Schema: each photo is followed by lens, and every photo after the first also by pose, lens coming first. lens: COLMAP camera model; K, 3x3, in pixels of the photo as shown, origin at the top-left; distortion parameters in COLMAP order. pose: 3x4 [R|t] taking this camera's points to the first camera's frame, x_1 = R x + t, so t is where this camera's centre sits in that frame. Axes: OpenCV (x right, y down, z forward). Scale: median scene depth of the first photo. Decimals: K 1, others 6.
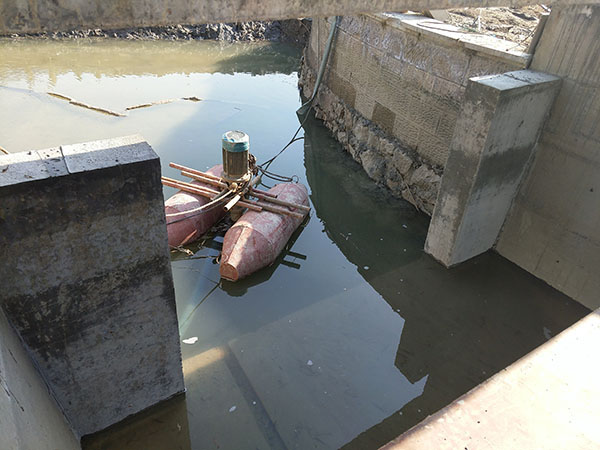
lens RADIAL K [[454.3, 0, 301.4], [0, 454.3, 231.8], [0, 0, 1]] dist [0.065859, -0.072862]
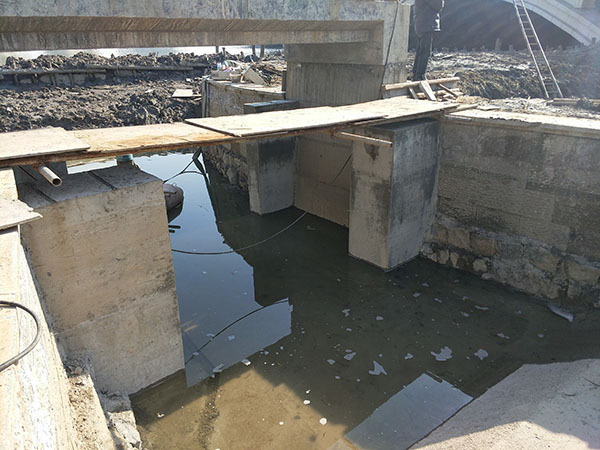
lens RADIAL K [[464.6, 0, 298.7], [0, 464.6, 222.1], [0, 0, 1]] dist [0.058528, -0.074458]
pose [[0.991217, -0.117171, 0.061316, 0.272278], [0.127610, 0.969130, -0.210956, 0.367535], [-0.034705, 0.216927, 0.975571, -0.495093]]
